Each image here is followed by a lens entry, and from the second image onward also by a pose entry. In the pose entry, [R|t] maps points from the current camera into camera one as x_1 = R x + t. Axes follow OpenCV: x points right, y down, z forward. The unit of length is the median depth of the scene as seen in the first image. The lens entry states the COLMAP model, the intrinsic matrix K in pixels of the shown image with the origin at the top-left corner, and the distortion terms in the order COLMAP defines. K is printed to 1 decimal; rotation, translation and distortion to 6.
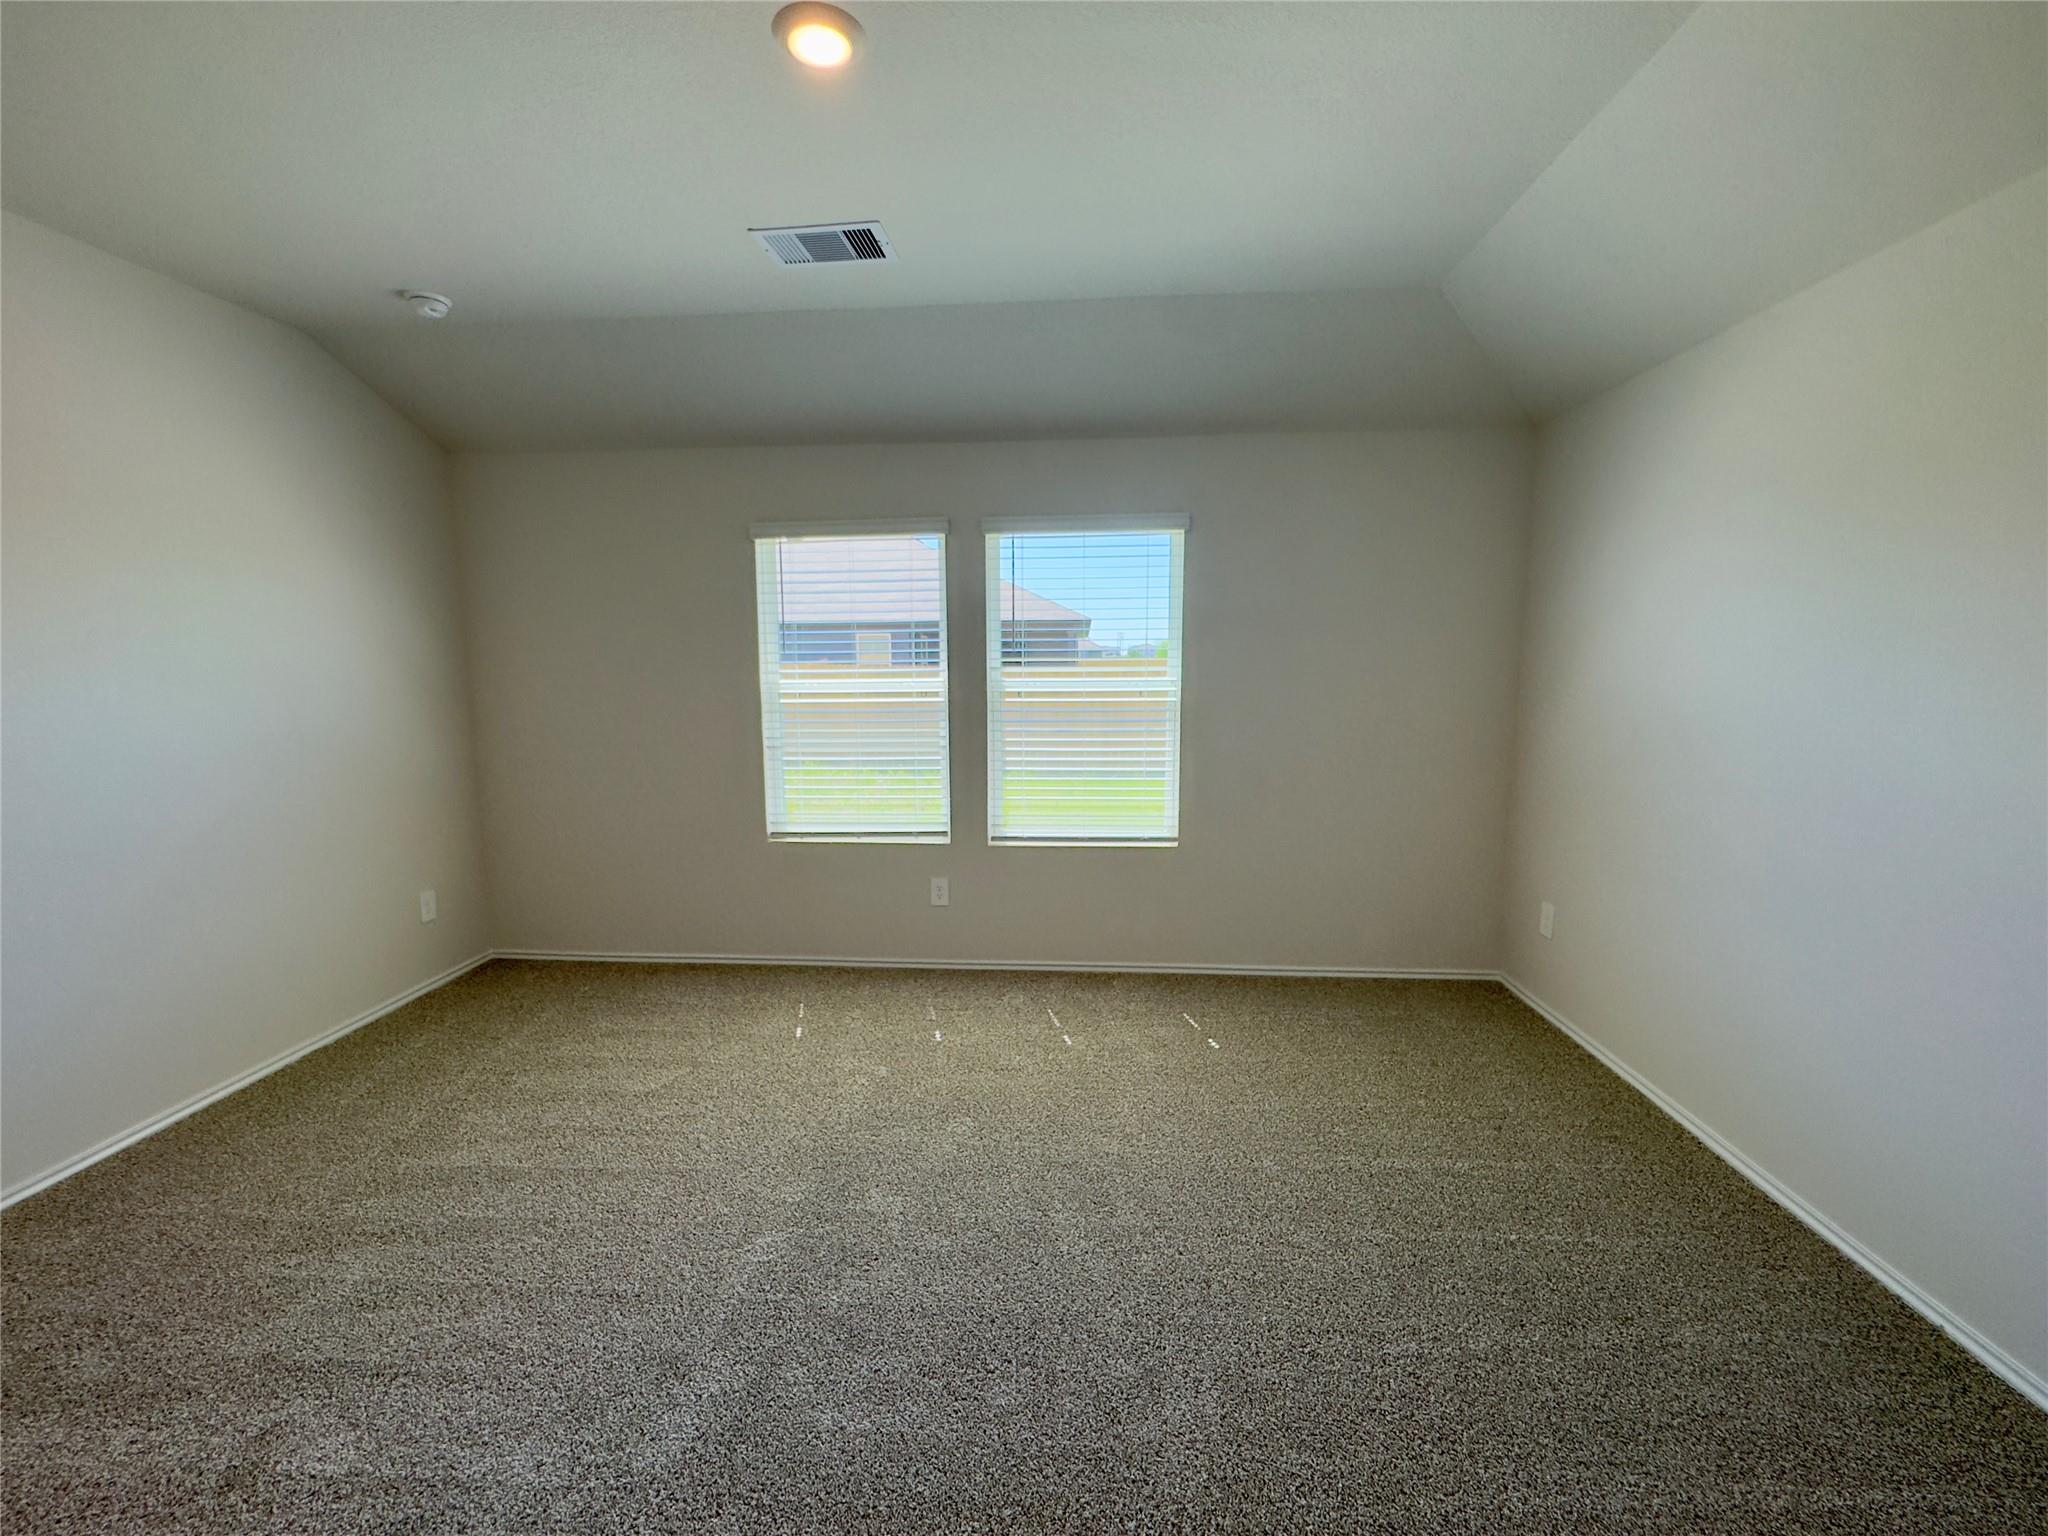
lens RADIAL K [[819.8, 0, 1009.1], [0, 819.8, 768.1], [0, 0, 1]] dist [-0.005219, 0.000503]
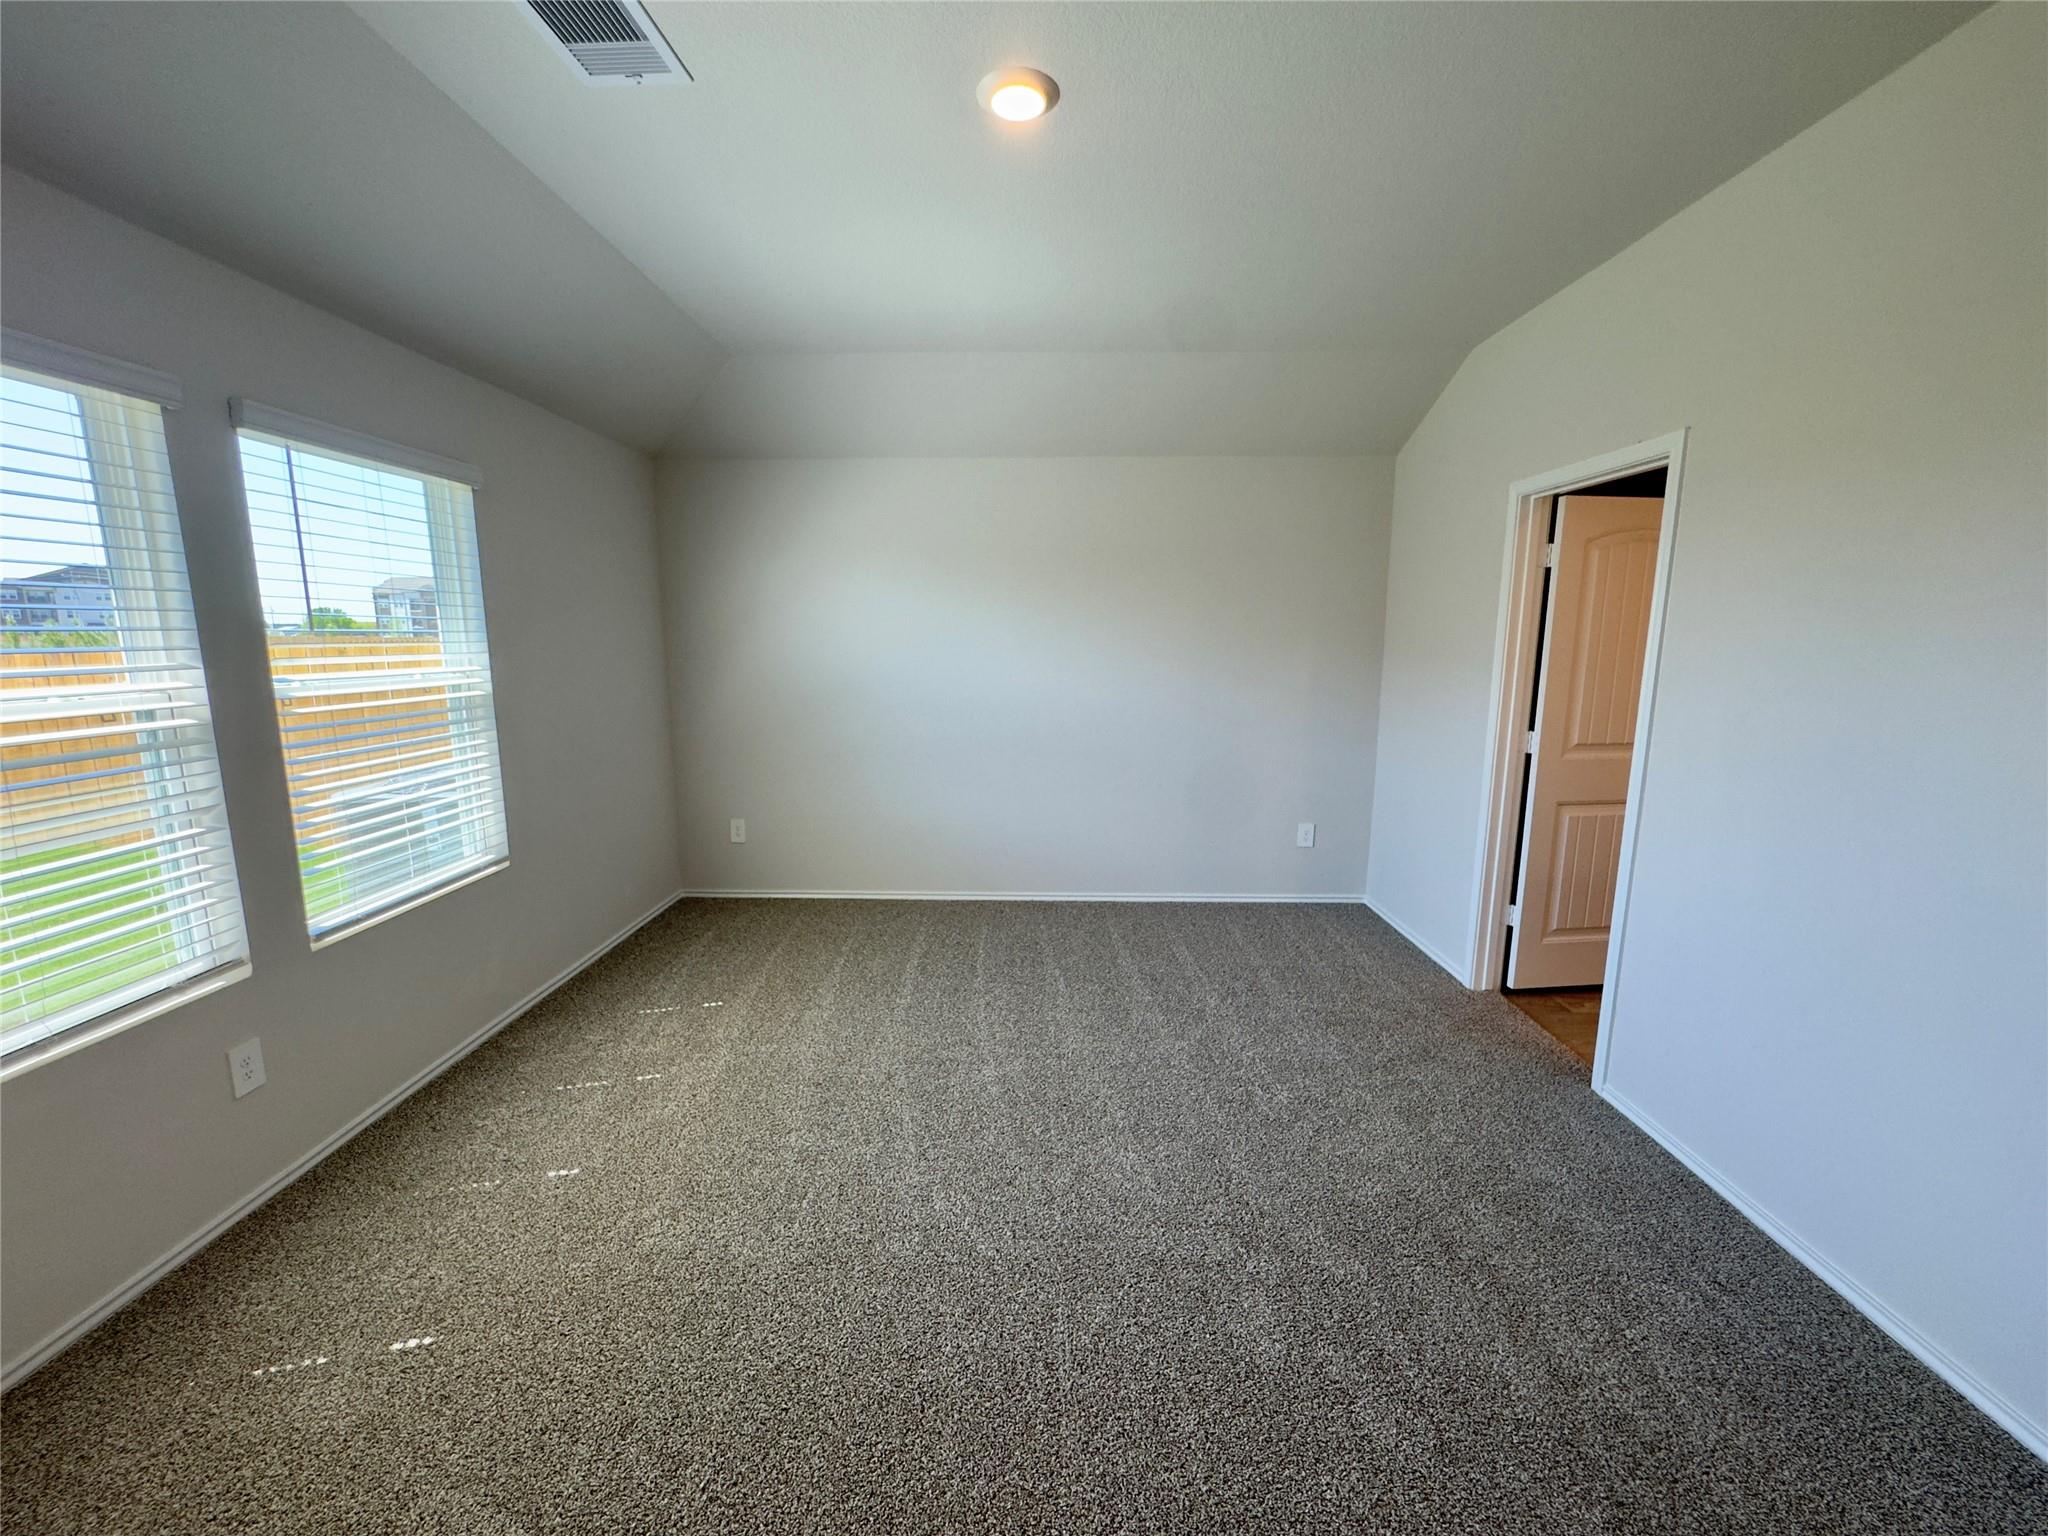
lens RADIAL K [[819.8, 0, 1026.1], [0, 819.8, 761.2], [0, 0, 1]] dist [-0.005219, 0.000503]
pose [[-0.064293, -0.147108, 0.987029, -0.656052], [0.113029, 0.981637, 0.153667, -0.080305], [-0.991509, 0.121443, -0.046485, 0.496802]]
